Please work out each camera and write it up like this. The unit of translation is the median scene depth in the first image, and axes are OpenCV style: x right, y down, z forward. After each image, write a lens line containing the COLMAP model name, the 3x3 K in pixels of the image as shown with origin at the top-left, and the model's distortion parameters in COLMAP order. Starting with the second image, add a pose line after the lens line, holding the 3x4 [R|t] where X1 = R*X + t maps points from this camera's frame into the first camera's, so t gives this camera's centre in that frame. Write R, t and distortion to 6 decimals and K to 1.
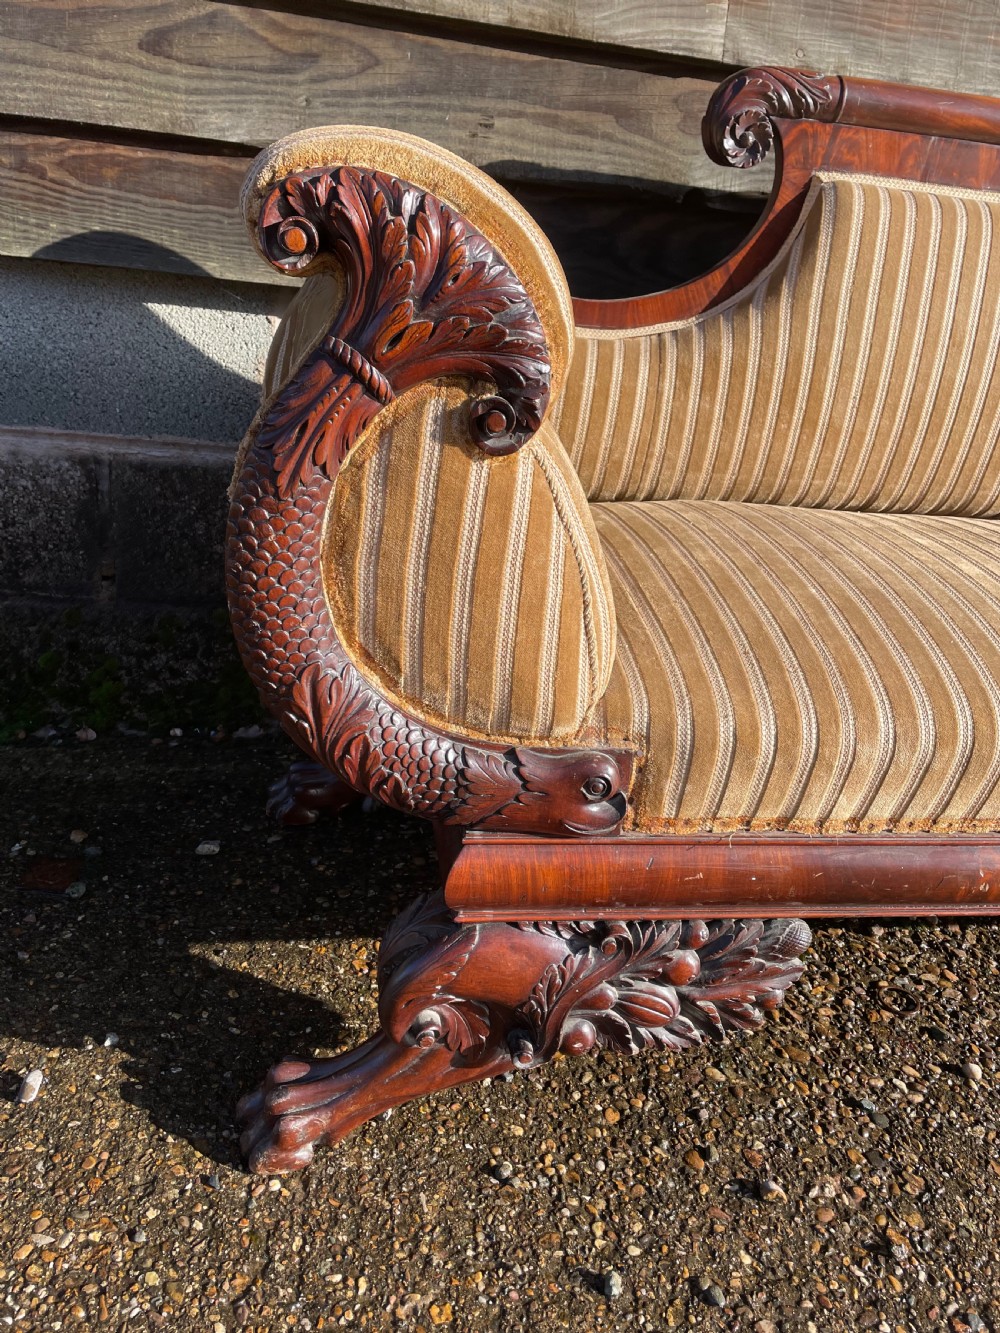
lens RADIAL K [[1018.3, 0, 497.0], [0, 1018.3, 654.1], [0, 0, 1]] dist [0.087471, -0.119458]
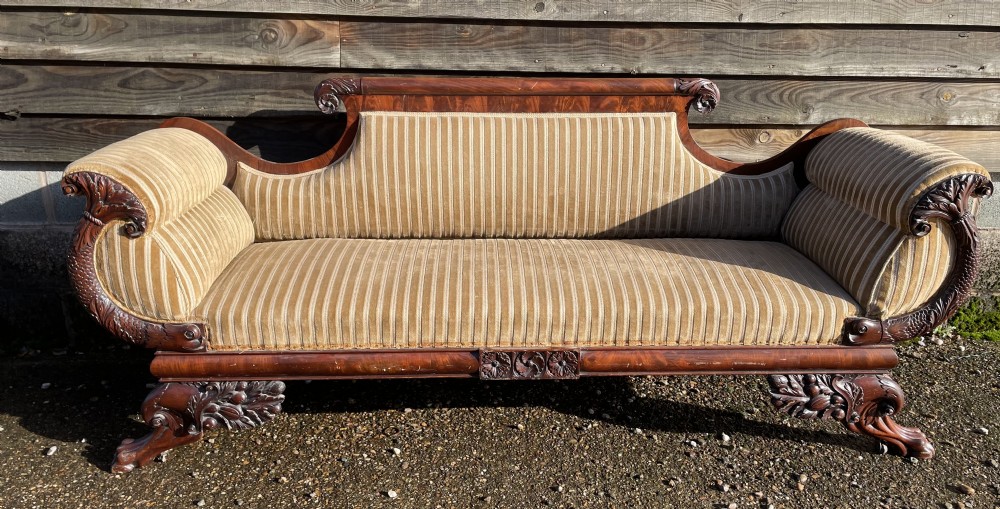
lens RADIAL K [[781.9, 0, 514.4], [0, 781.9, 262.6], [0, 0, 1]] dist [0.086196, -0.110194]
pose [[0.988411, -0.049866, -0.143377, 1.276795], [0.036390, 0.994800, -0.095129, 0.153754], [0.147375, 0.088809, 0.985086, -1.154085]]
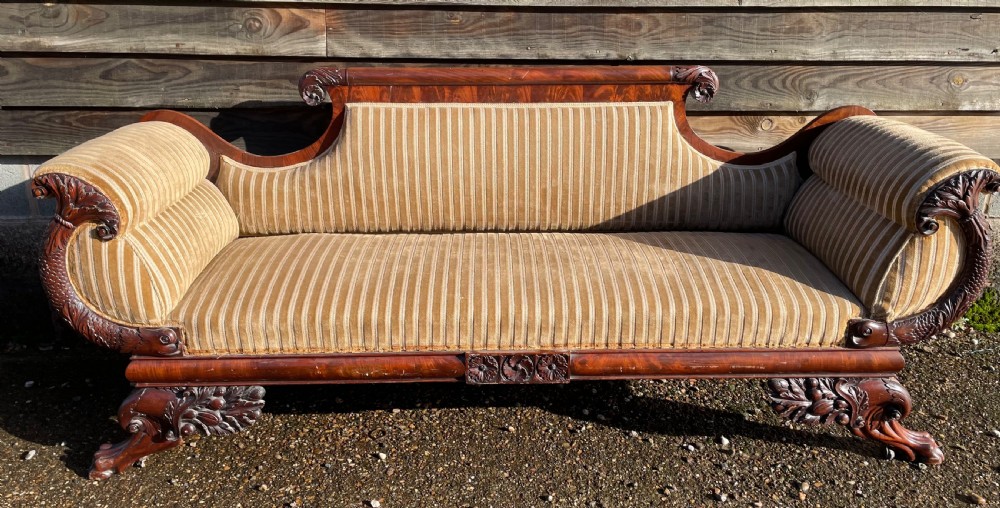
lens RADIAL K [[781.9, 0, 511.7], [0, 781.9, 239.3], [0, 0, 1]] dist [0.086196, -0.110194]
pose [[0.985276, -0.052957, -0.162562, 1.335865], [0.038687, 0.995215, -0.089723, 0.072028], [0.166536, 0.082113, 0.982610, -1.063822]]
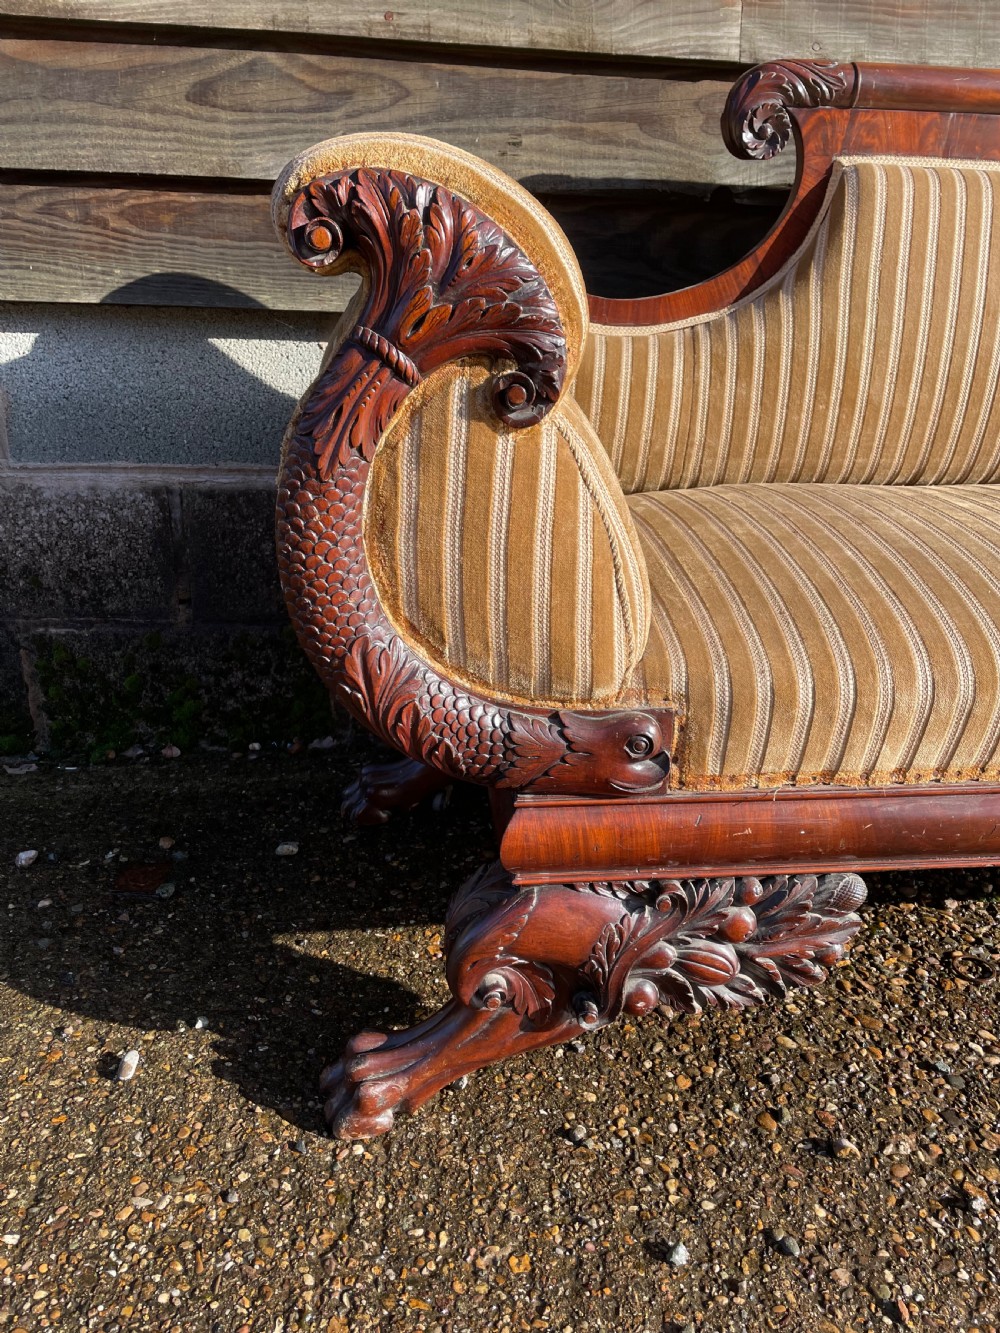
lens RADIAL K [[1018.3, 0, 502.1], [0, 1018.3, 661.2], [0, 0, 1]] dist [0.087471, -0.119458]
pose [[0.995848, -0.055730, -0.071982, 0.032527], [0.053749, 0.998128, -0.029170, 0.057981], [0.073473, 0.025180, 0.996979, -0.042352]]
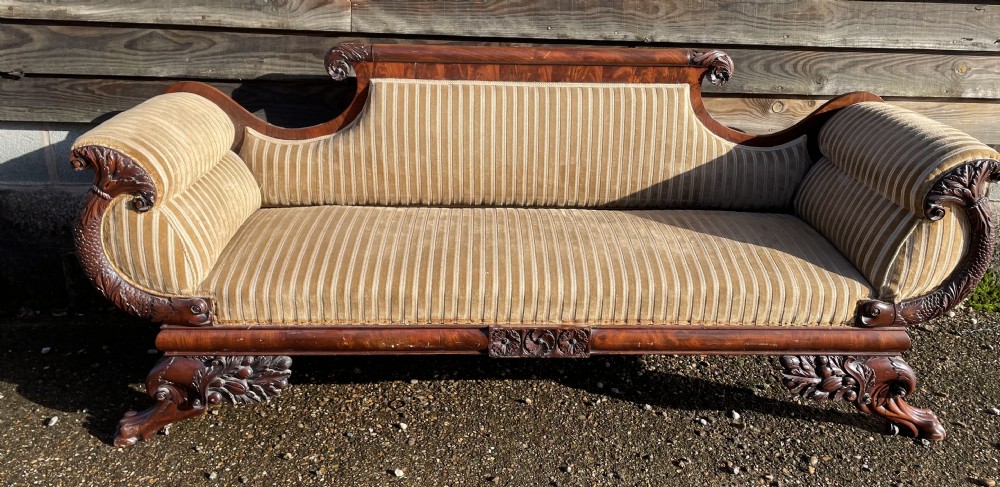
lens RADIAL K [[799.3, 0, 522.0], [0, 799.3, 197.0], [0, 0, 1]] dist [0.085728, -0.109053]
pose [[0.989951, -0.036046, -0.136738, 1.259770], [0.022690, 0.994928, -0.098001, 0.044349], [0.139577, 0.093914, 0.985748, -1.195964]]
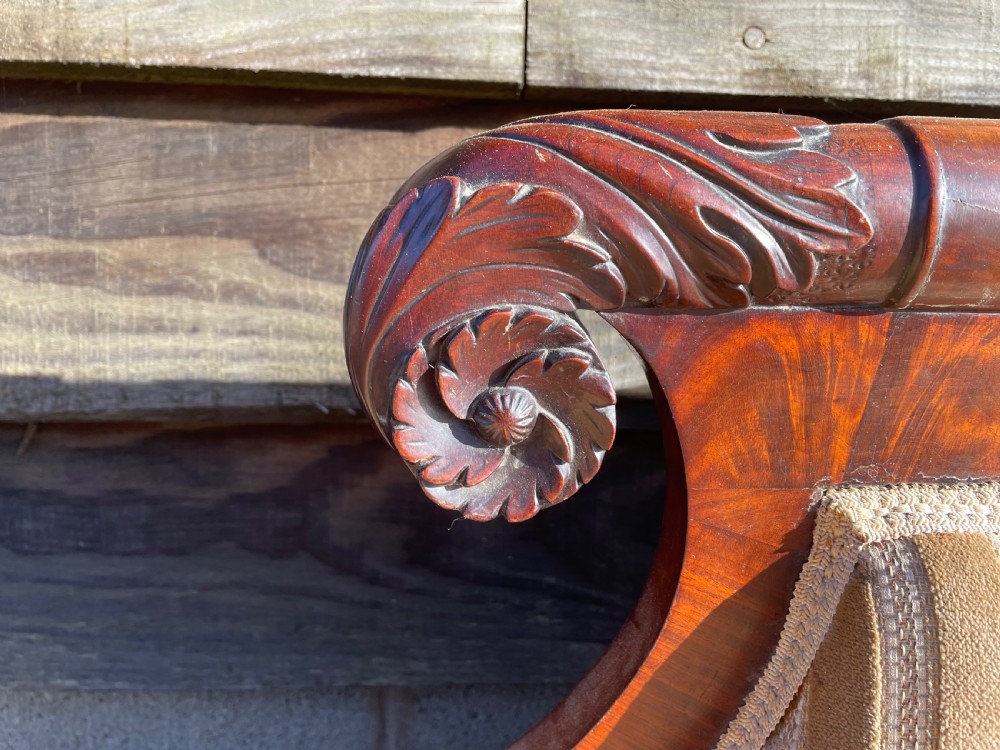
lens RADIAL K [[763.9, 0, 494.2], [0, 763.9, 366.8], [0, 0, 1]] dist [0.087471, -0.119458]
pose [[0.990146, -0.042912, -0.133300, 0.340166], [0.024427, 0.990224, -0.137332, -0.627385], [0.137890, 0.132722, 0.981515, 1.072504]]
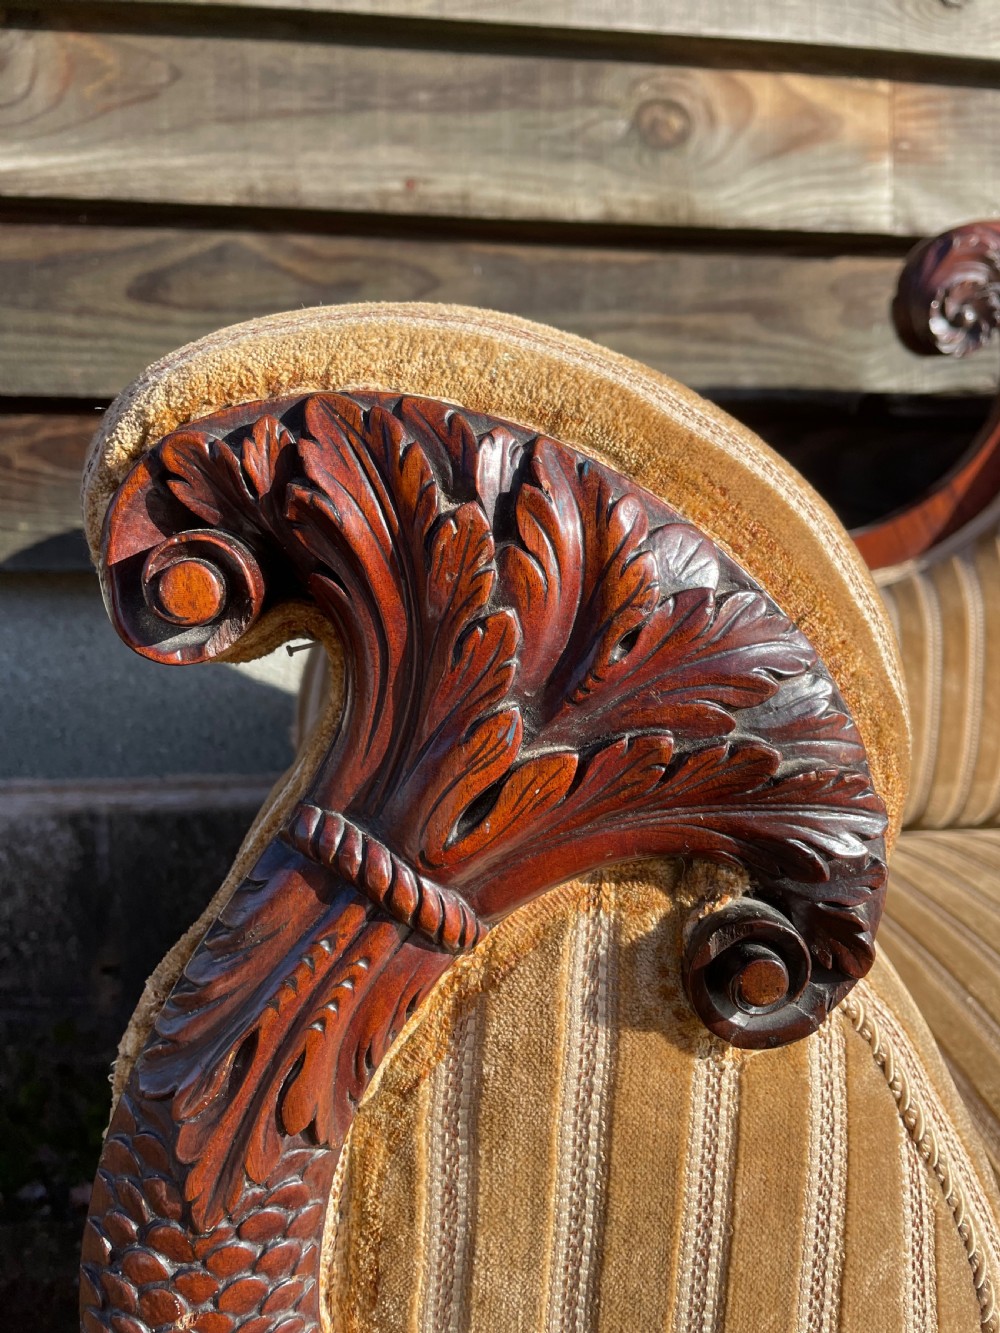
lens RADIAL K [[1018.3, 0, 512.0], [0, 1018.3, 652.3], [0, 0, 1]] dist [0.087471, -0.119458]
pose [[0.993637, -0.085579, -0.073227, -0.038354], [0.068477, 0.975191, -0.210509, -0.195375], [0.089426, 0.204155, 0.974846, 0.436251]]
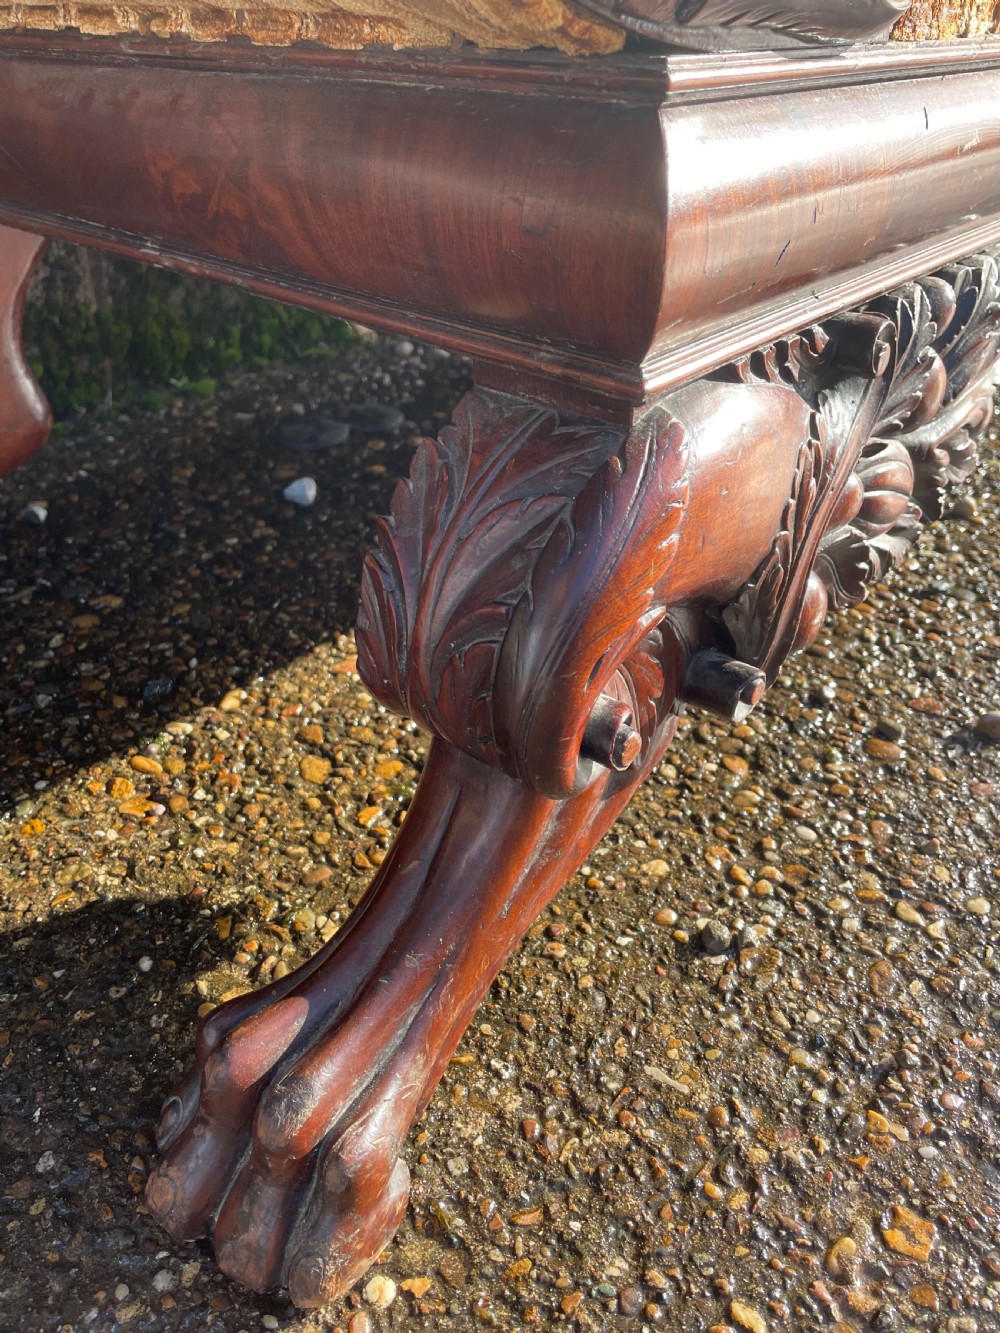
lens RADIAL K [[1018.3, 0, 513.2], [0, 1018.3, 674.3], [0, 0, 1]] dist [0.087471, -0.119458]
pose [[0.756673, -0.441389, 0.482309, -0.258395], [0.325899, 0.894165, 0.307016, 0.204390], [-0.566777, -0.075127, 0.820439, 0.666327]]
